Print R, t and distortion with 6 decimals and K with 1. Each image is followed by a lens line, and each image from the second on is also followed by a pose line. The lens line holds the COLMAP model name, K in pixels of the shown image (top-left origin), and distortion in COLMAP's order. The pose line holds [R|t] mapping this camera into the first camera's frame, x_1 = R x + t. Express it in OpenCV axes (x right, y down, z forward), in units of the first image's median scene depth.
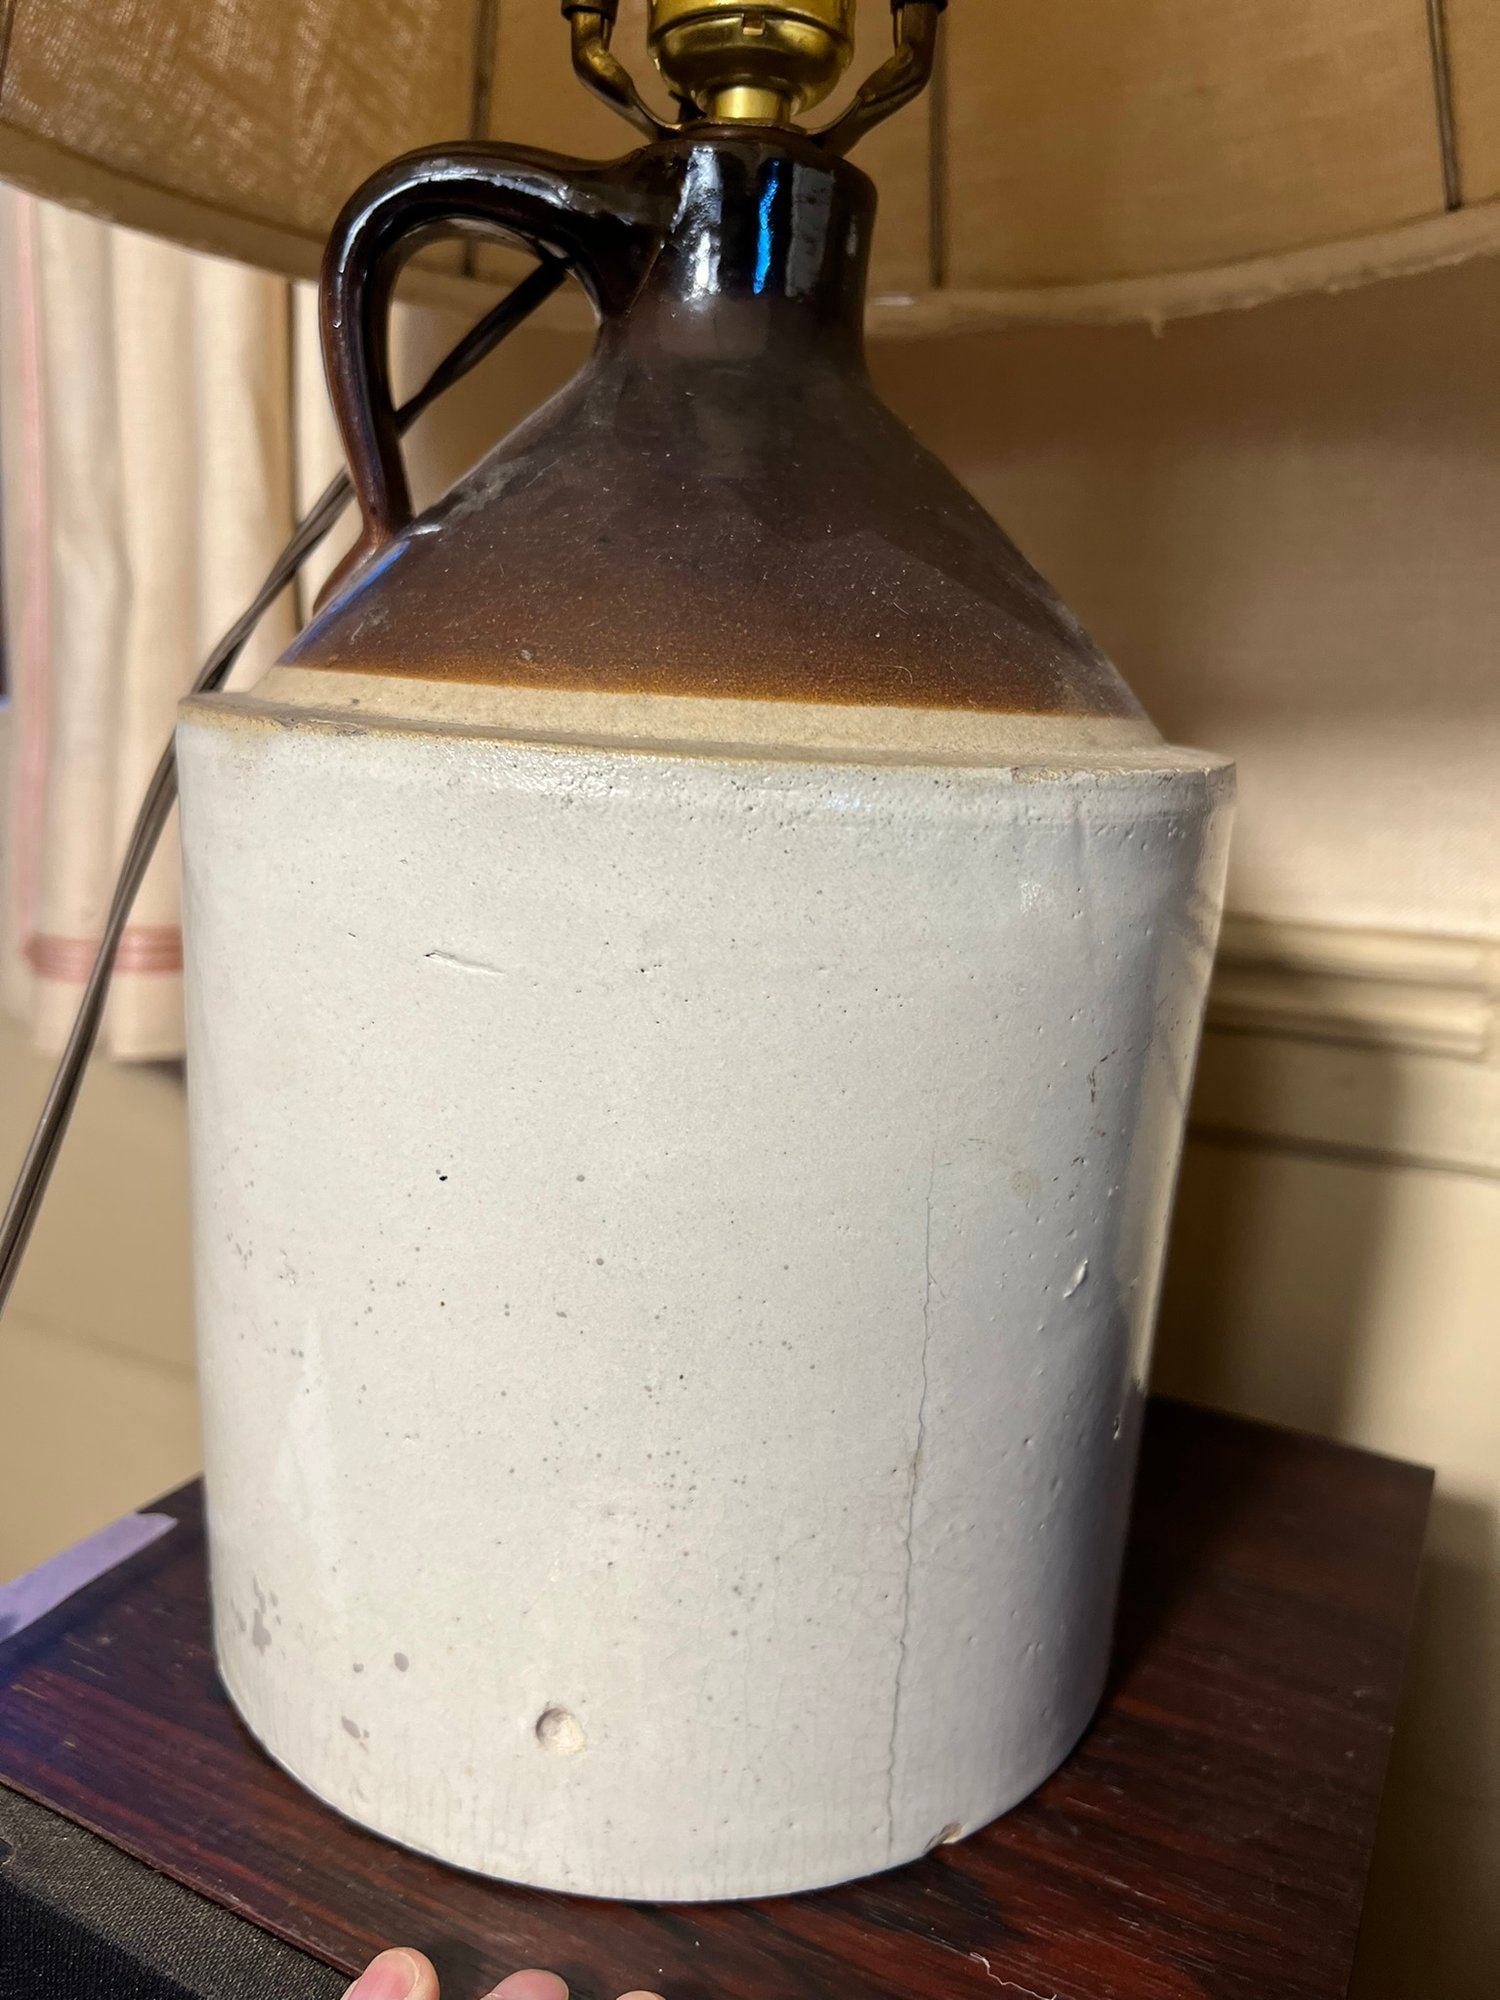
lens RADIAL K [[1506.6, 0, 794.2], [0, 1506.6, 986.8], [0, 0, 1]] dist [0.004247, -0.046681]
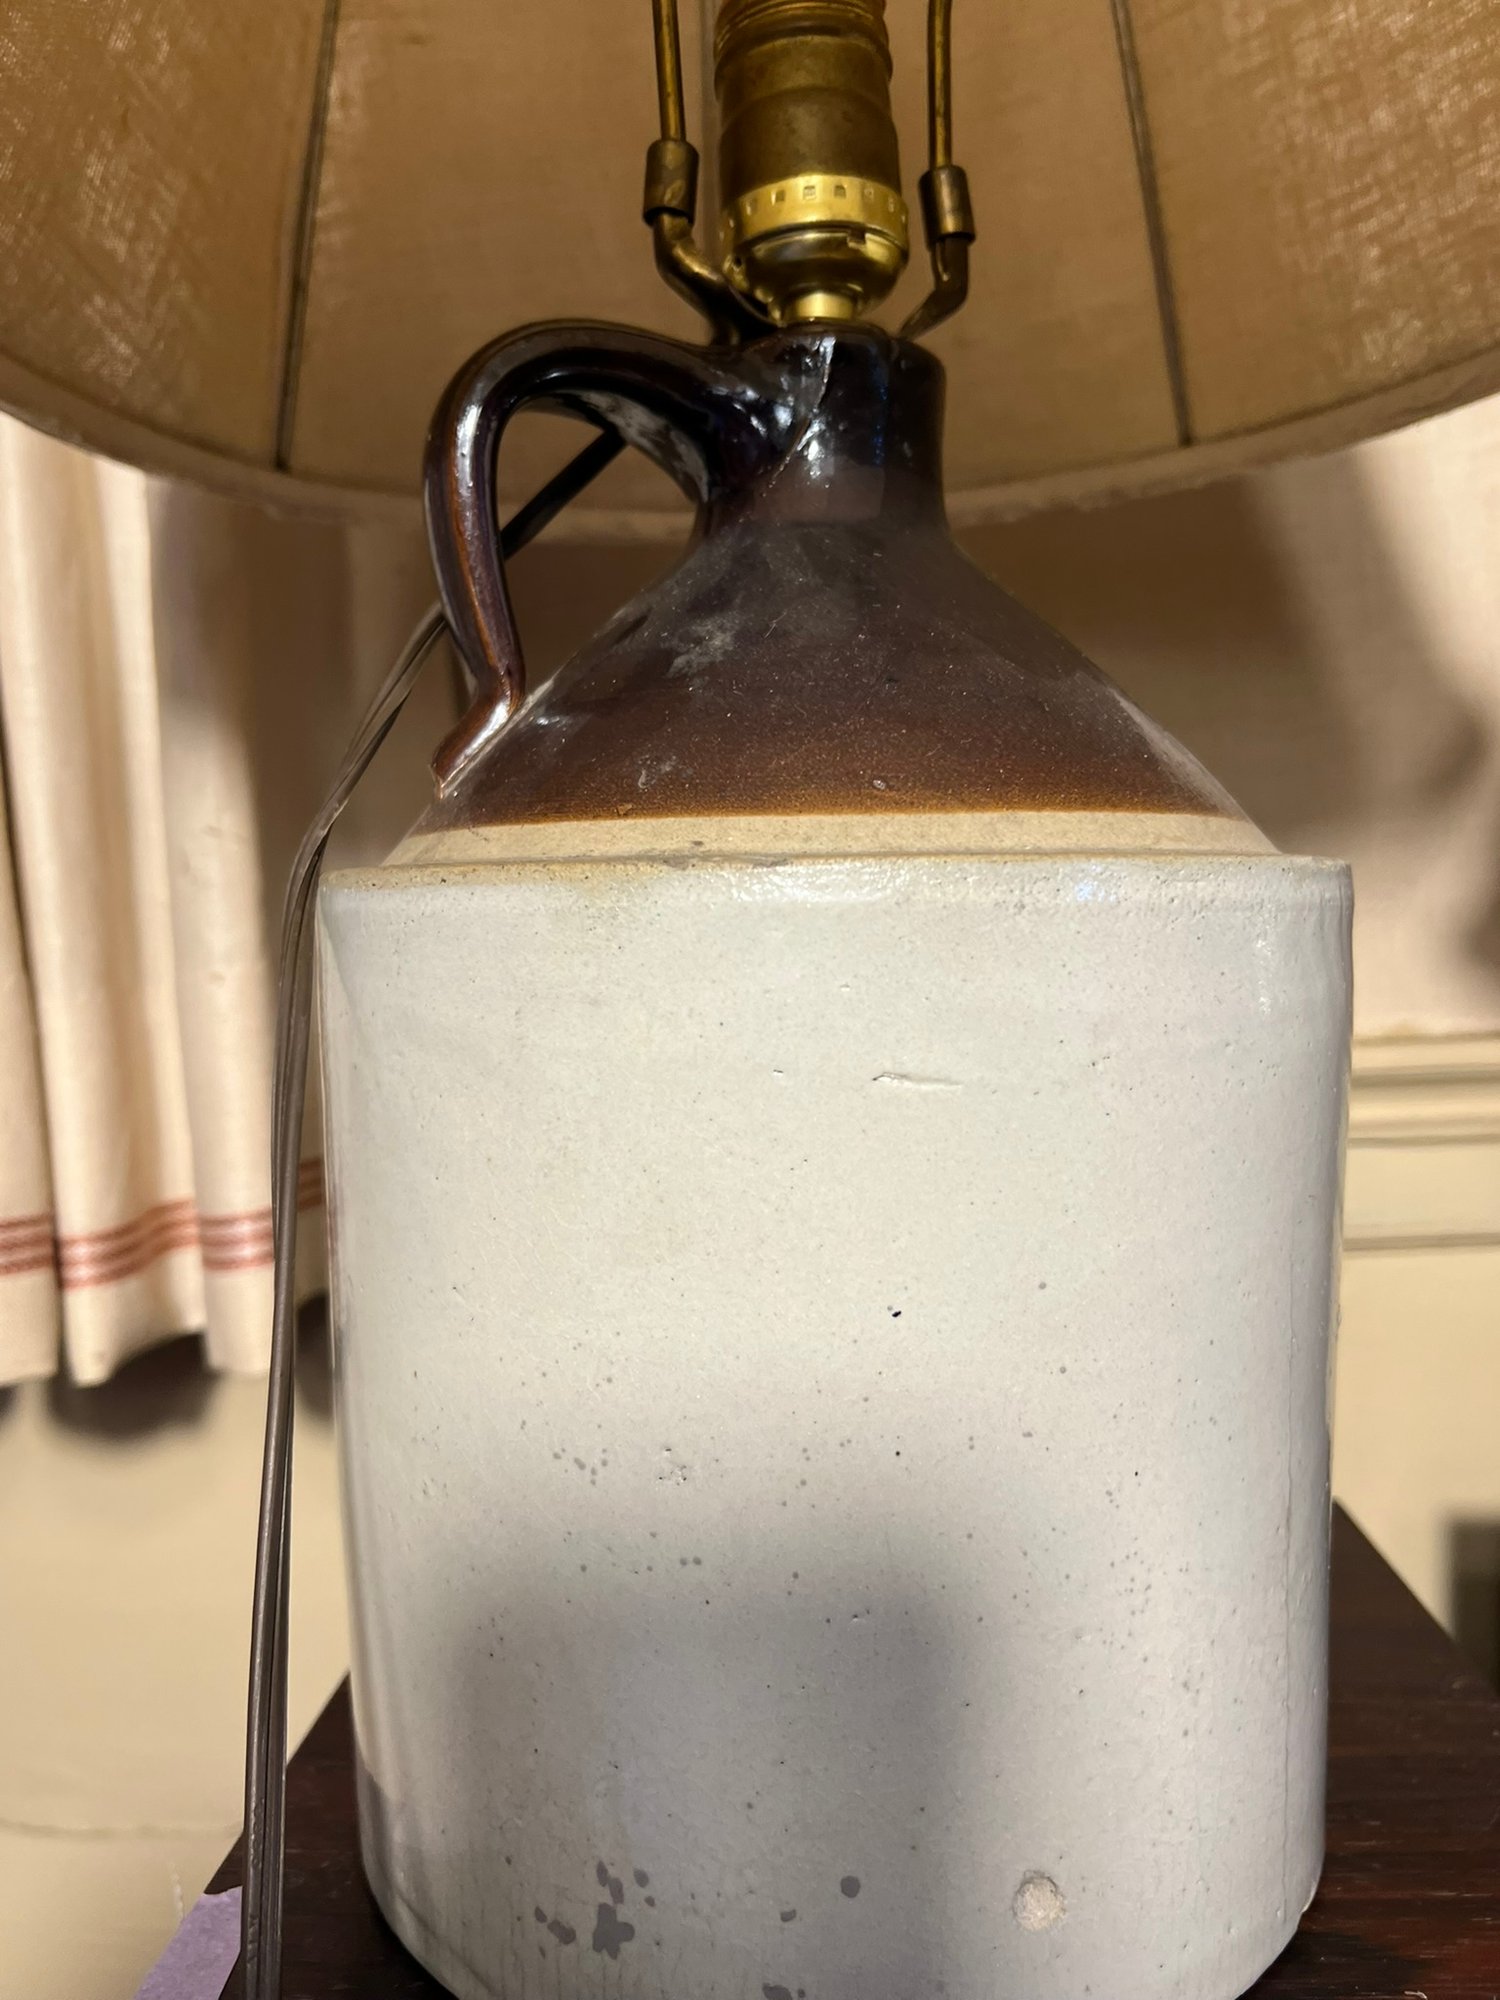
lens RADIAL K [[1506.6, 0, 794.2], [0, 1506.6, 986.8], [0, 0, 1]] dist [0.004247, -0.046681]
pose [[0.915837, -0.094368, 0.390305, -0.625339], [0.152580, 0.980872, -0.120867, 0.028068], [-0.371433, 0.170248, 0.912717, 0.111477]]
